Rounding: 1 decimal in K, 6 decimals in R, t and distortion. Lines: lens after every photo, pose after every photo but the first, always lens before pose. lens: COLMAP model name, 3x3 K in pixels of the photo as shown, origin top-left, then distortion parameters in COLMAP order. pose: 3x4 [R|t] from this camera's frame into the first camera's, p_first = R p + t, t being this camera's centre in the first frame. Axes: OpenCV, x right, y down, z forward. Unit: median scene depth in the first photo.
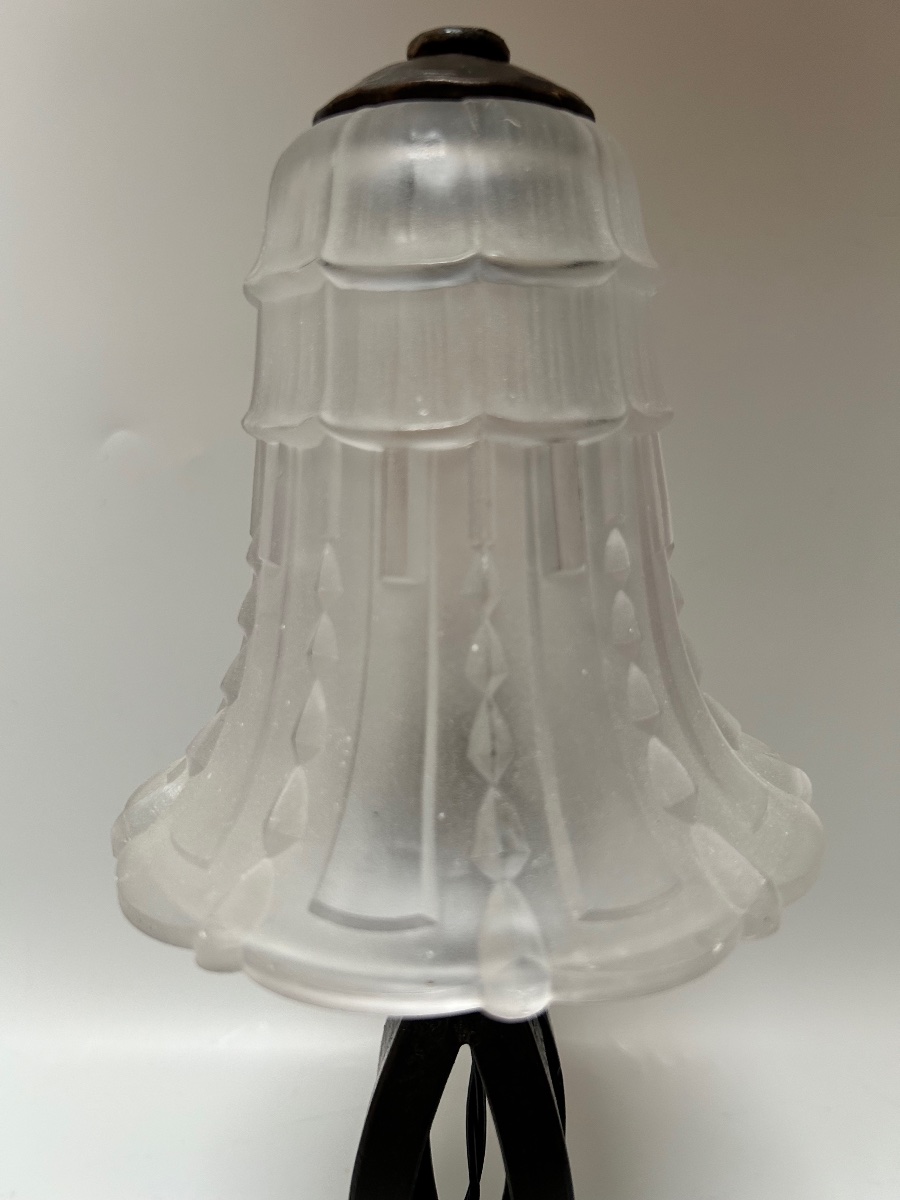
lens RADIAL K [[1035.8, 0, 449.4], [0, 1035.8, 616.5], [0, 0, 1]] dist [0.232732, -0.415726]
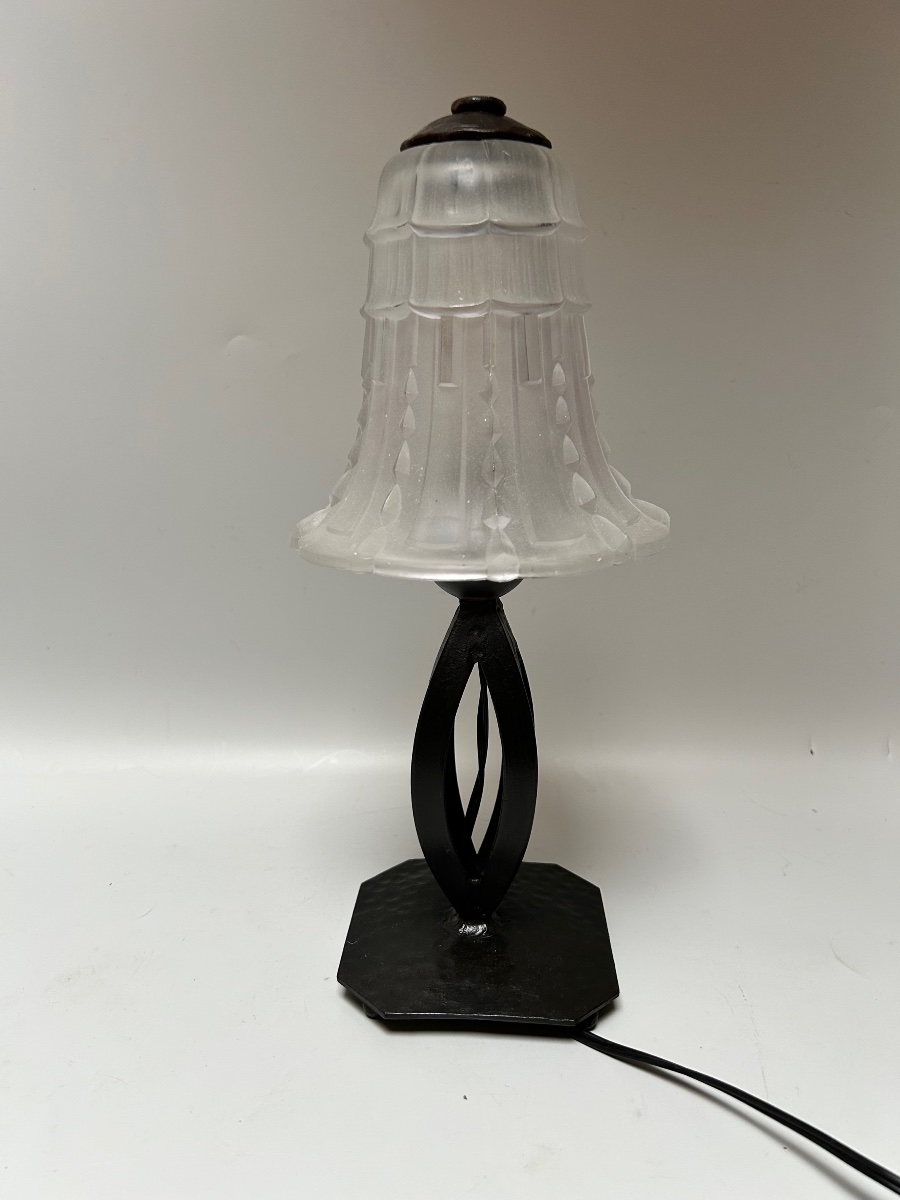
lens RADIAL K [[914.4, 0, 453.4], [0, 914.4, 593.1], [0, 0, 1]] dist [0.069239, -0.001394]
pose [[0.999974, 0.004970, -0.005251, -0.026100], [-0.004595, 0.997604, 0.069024, 0.237788], [0.005582, -0.068998, 0.997601, -0.779044]]
